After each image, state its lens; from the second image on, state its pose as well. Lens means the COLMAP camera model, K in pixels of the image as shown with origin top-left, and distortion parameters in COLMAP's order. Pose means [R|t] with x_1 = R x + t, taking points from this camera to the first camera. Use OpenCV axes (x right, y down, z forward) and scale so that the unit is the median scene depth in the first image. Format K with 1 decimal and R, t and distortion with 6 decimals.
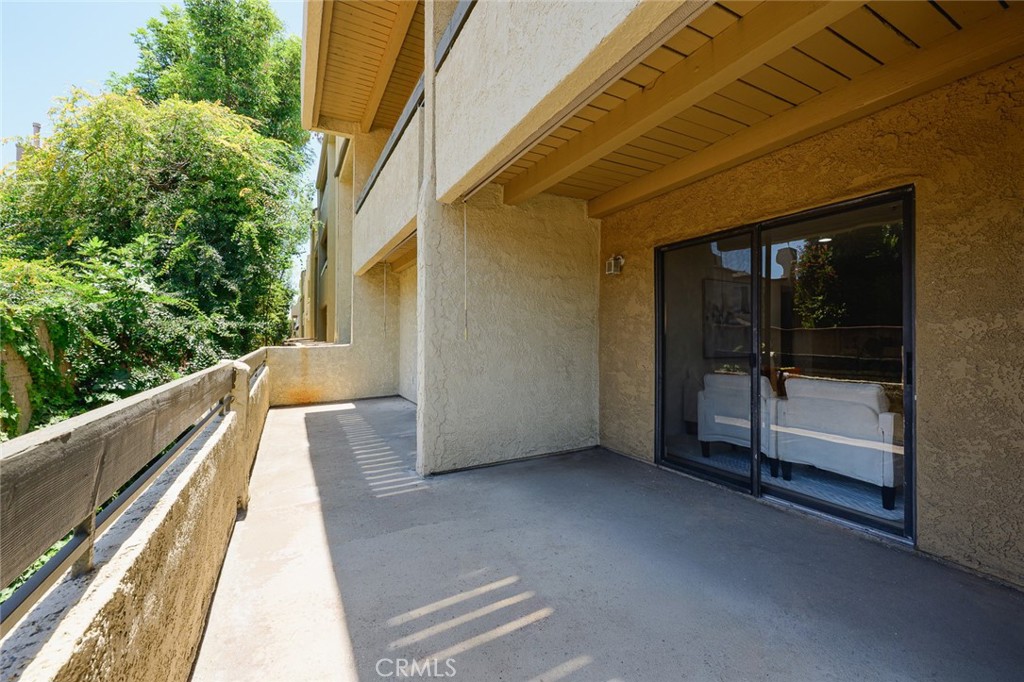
lens RADIAL K [[405.4, 0, 509.6], [0, 405.4, 339.4], [0, 0, 1]] dist [0.001005, 0.000001]
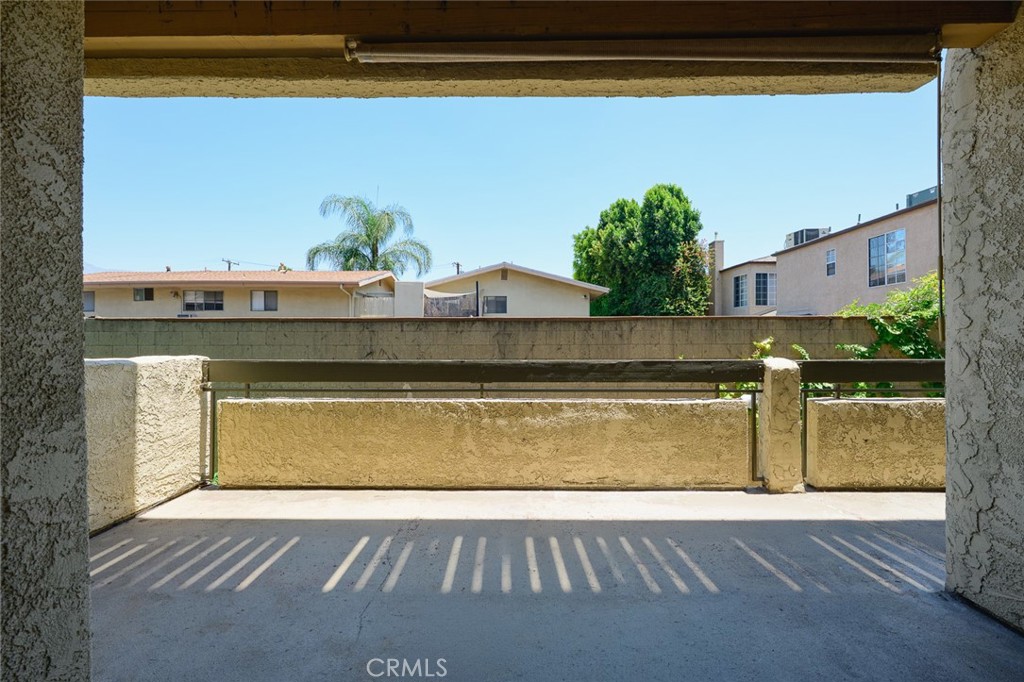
lens RADIAL K [[405.4, 0, 509.6], [0, 405.4, 339.4], [0, 0, 1]] dist [0.001005, 0.000001]
pose [[-0.482609, -0.003161, -0.875830, 0.478345], [0.000610, 0.999992, -0.003945, 0.001163], [0.875836, -0.002438, -0.482603, 0.648626]]
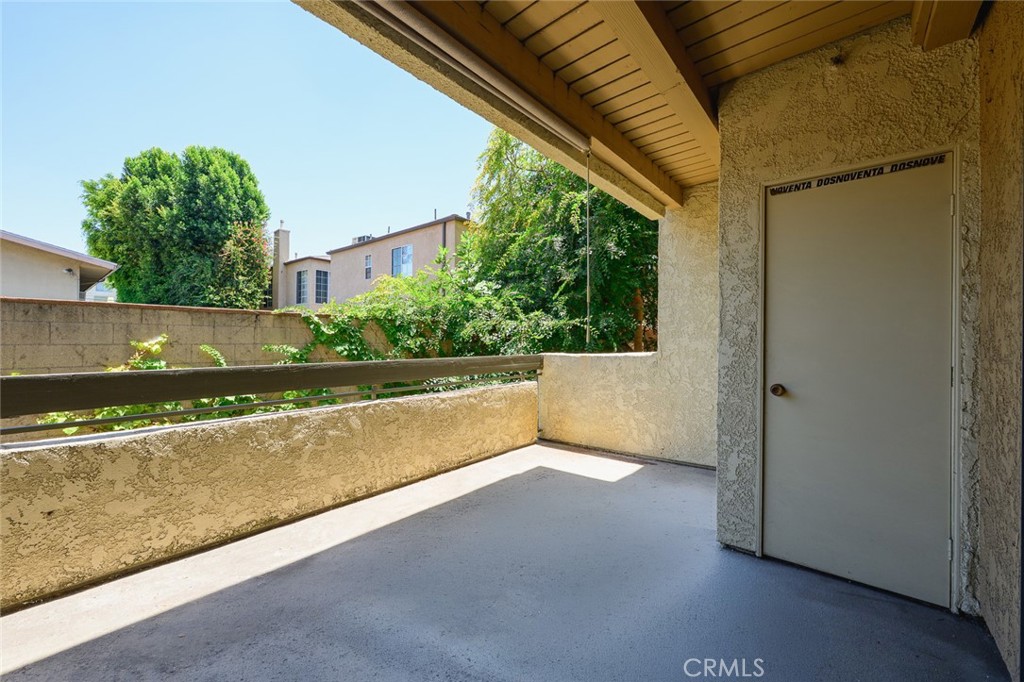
lens RADIAL K [[405.4, 0, 509.6], [0, 405.4, 339.4], [0, 0, 1]] dist [0.001005, 0.000001]
pose [[0.365281, 0.000252, -0.930897, 0.062700], [-0.008914, 0.999955, -0.003228, -0.004806], [0.930855, 0.009477, 0.365267, 1.199076]]
